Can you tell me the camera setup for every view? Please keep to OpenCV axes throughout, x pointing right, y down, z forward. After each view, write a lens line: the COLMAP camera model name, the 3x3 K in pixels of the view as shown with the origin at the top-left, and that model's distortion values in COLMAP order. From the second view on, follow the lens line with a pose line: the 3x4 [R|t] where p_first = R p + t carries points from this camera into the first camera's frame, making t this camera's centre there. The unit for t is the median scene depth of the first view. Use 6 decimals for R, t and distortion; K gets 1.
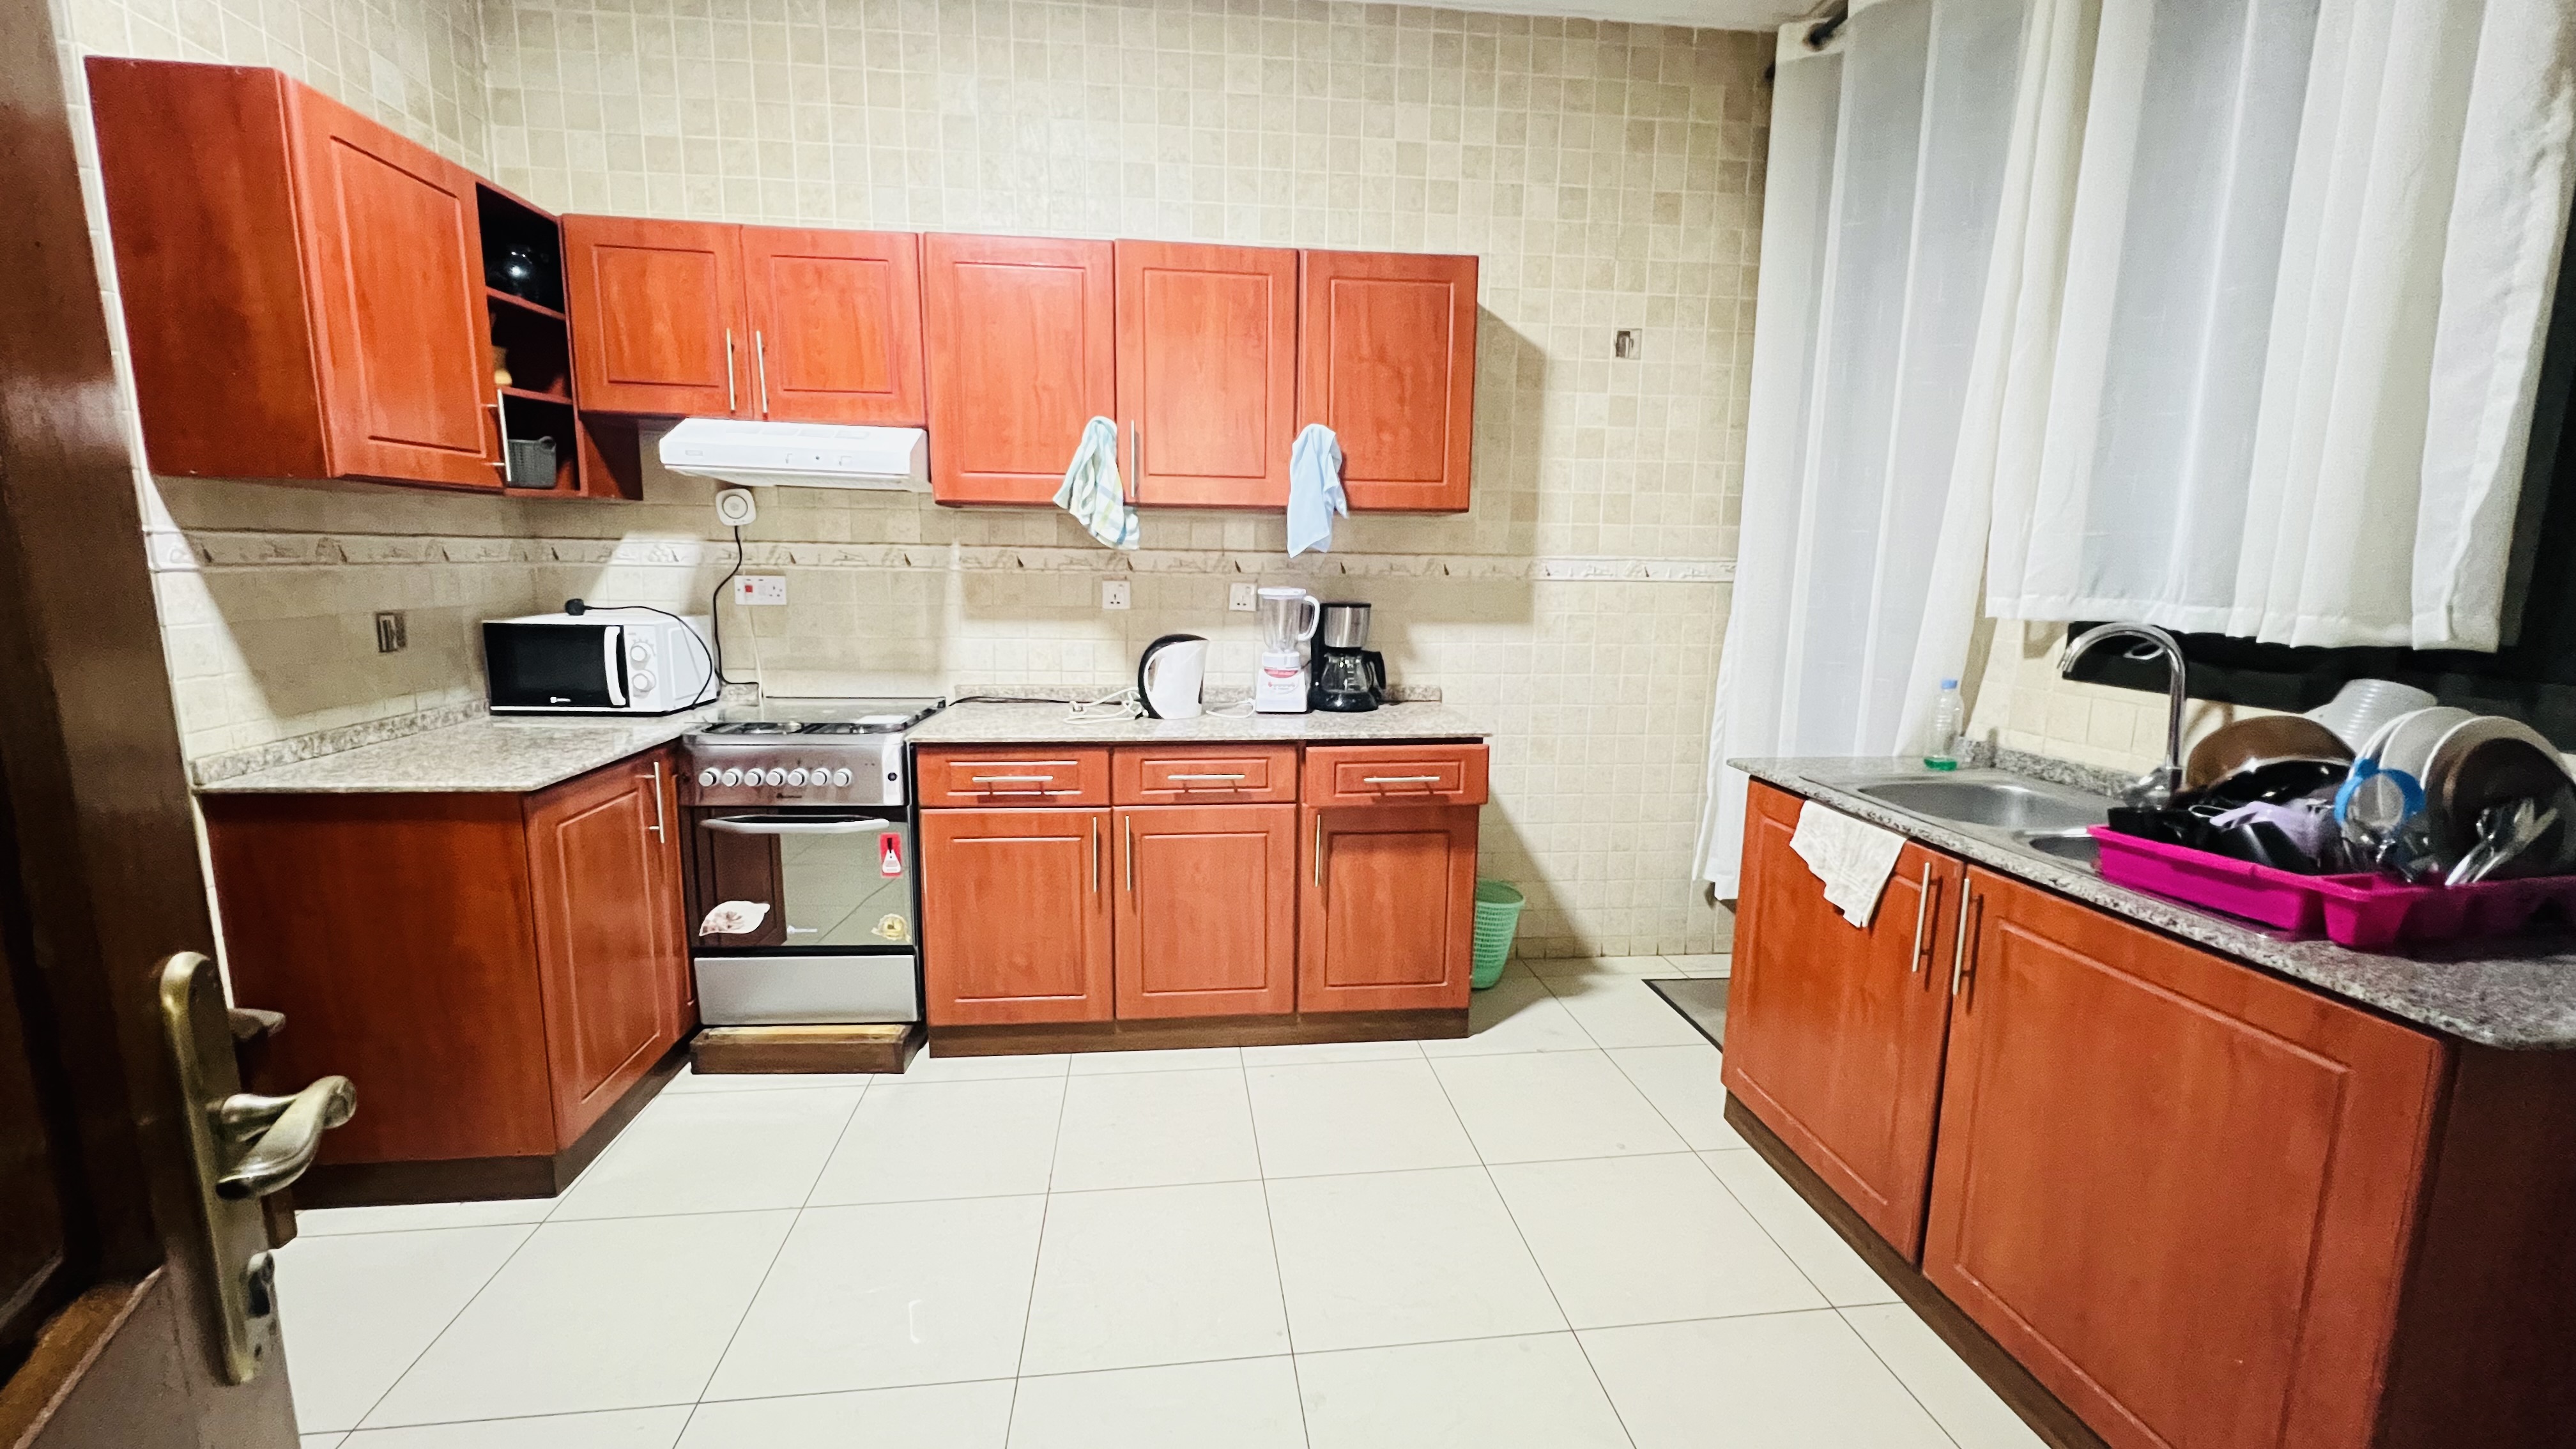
lens RADIAL K [[1043.2, 0, 1297.9], [0, 1043.2, 723.3], [0, 0, 1]] dist [-0.000151, 0.000514]
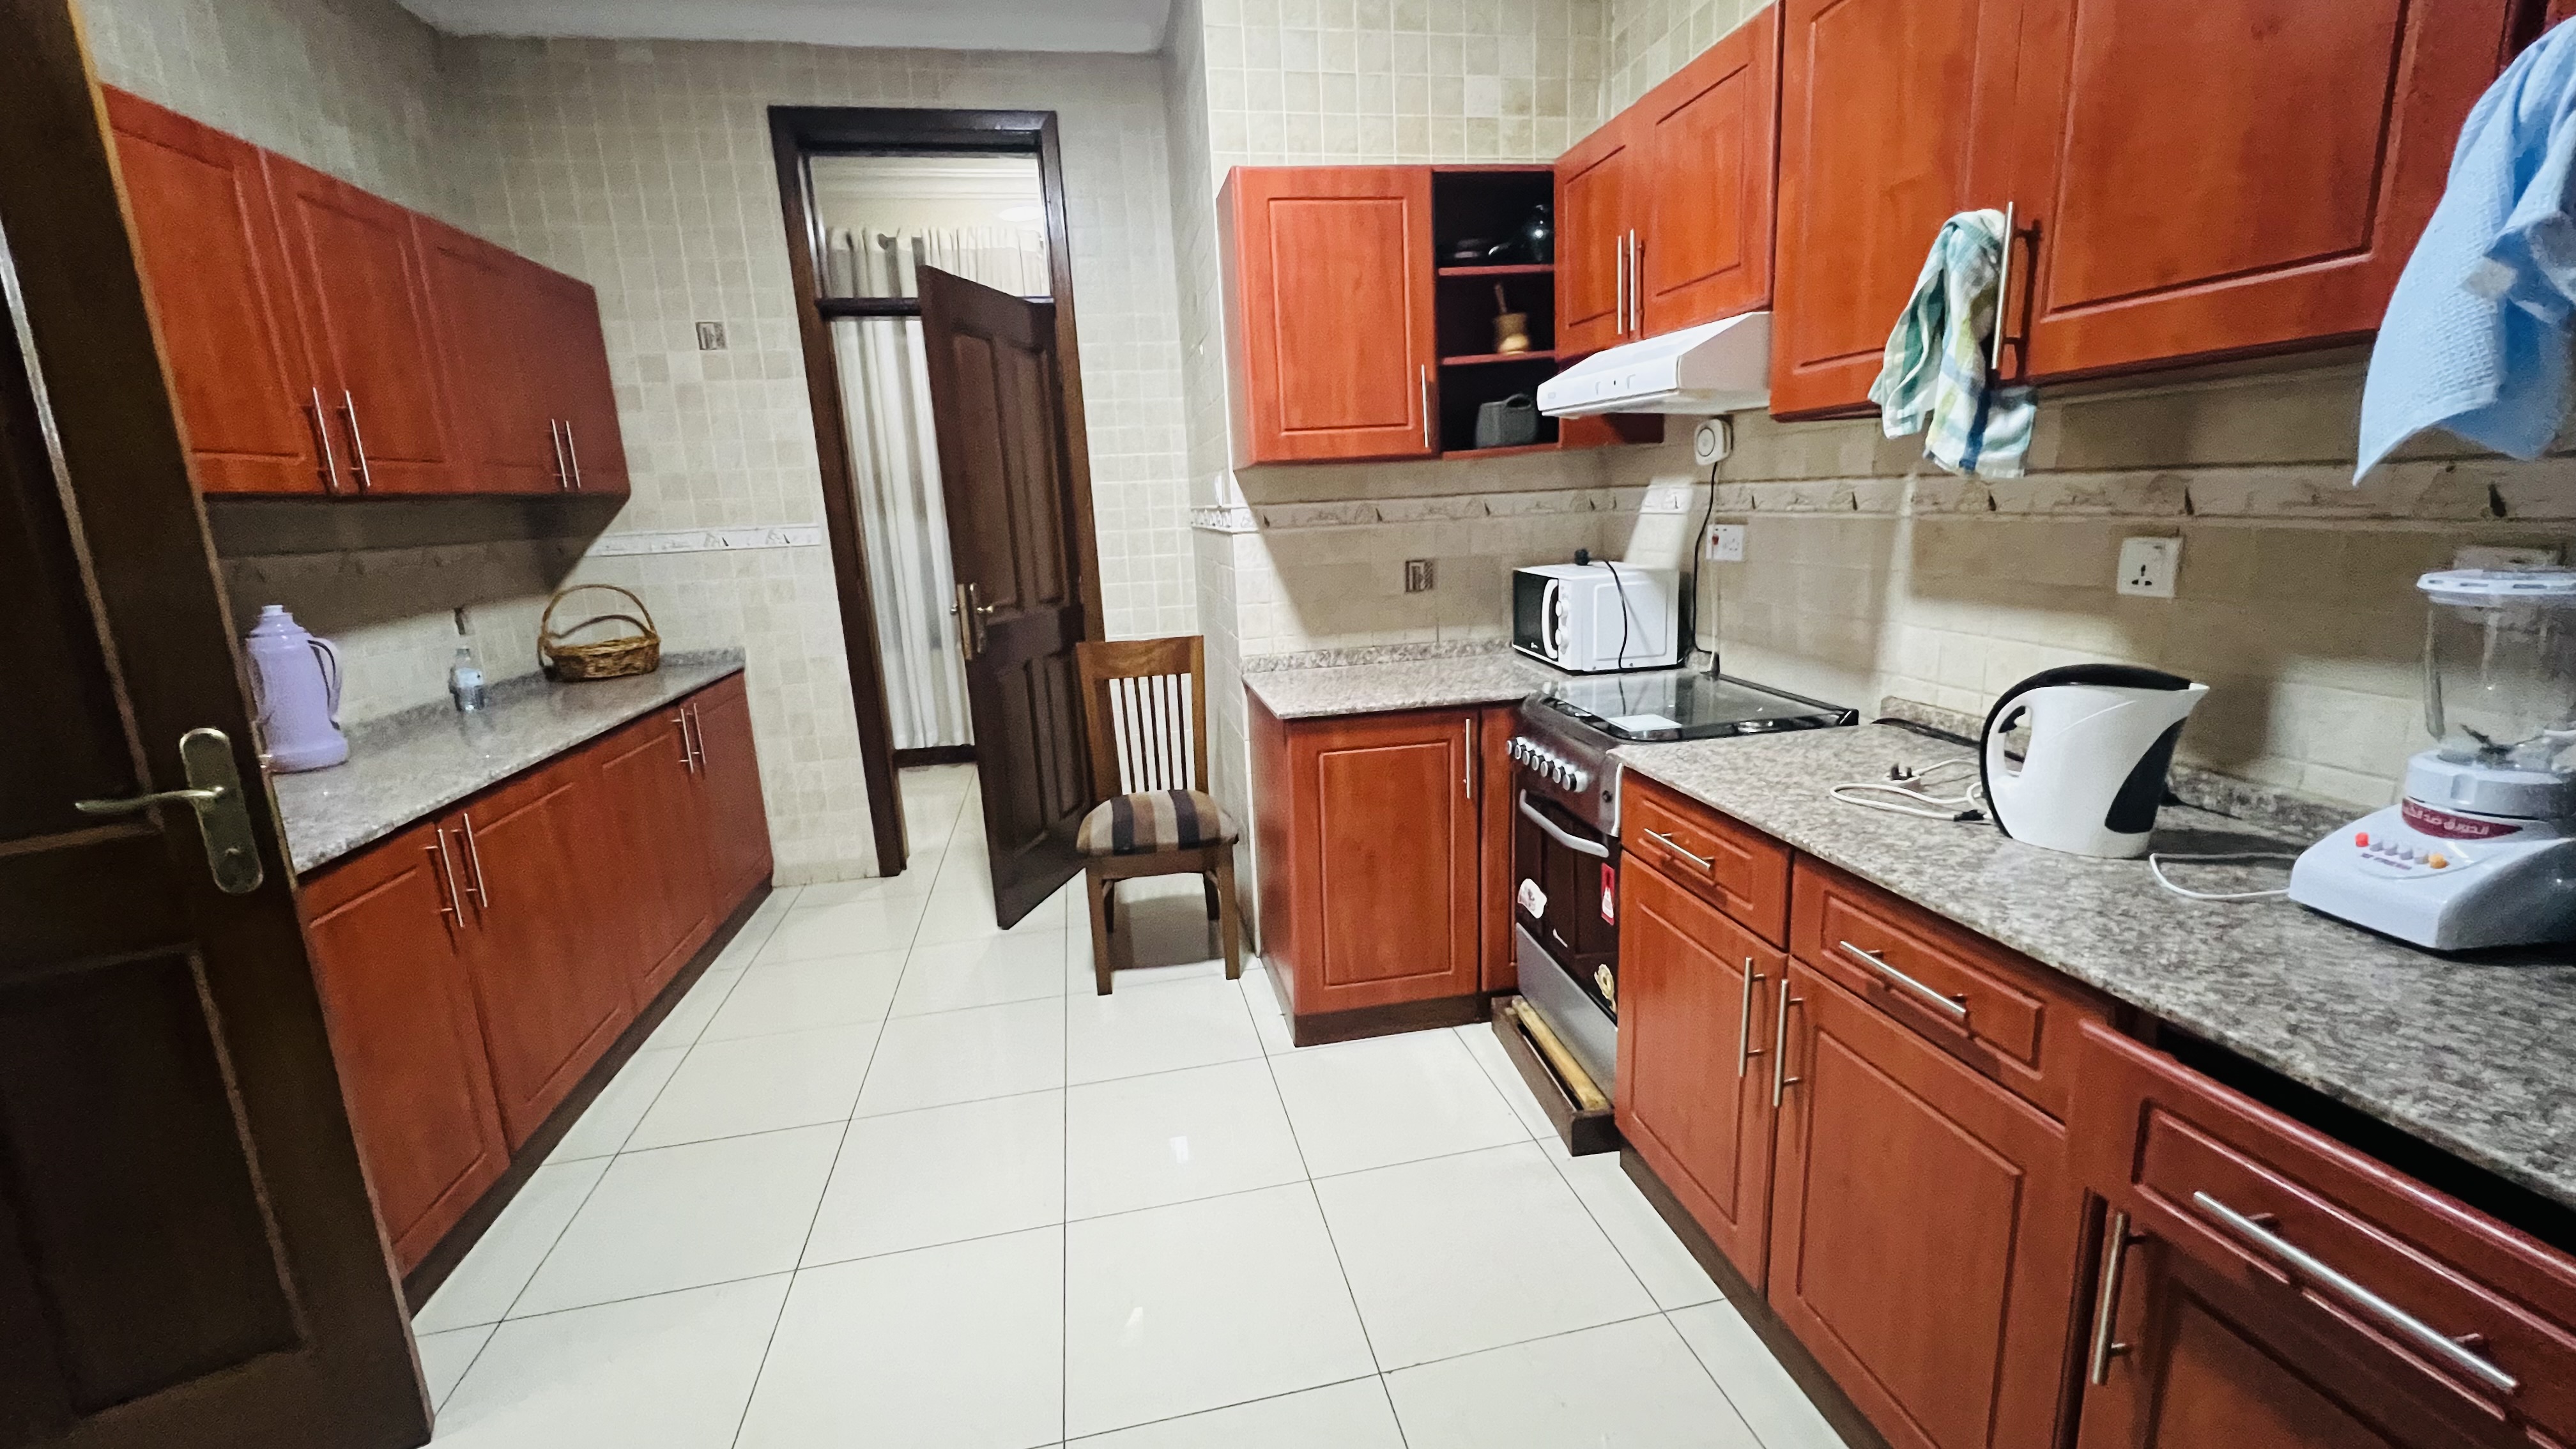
lens RADIAL K [[1043.2, 0, 1304.0], [0, 1043.2, 713.7], [0, 0, 1]] dist [-0.000151, 0.000514]
pose [[0.084034, 0.185007, -0.979138, 0.341095], [-0.108945, 0.978429, 0.175523, -0.122637], [0.990489, 0.091923, 0.102377, 0.712075]]
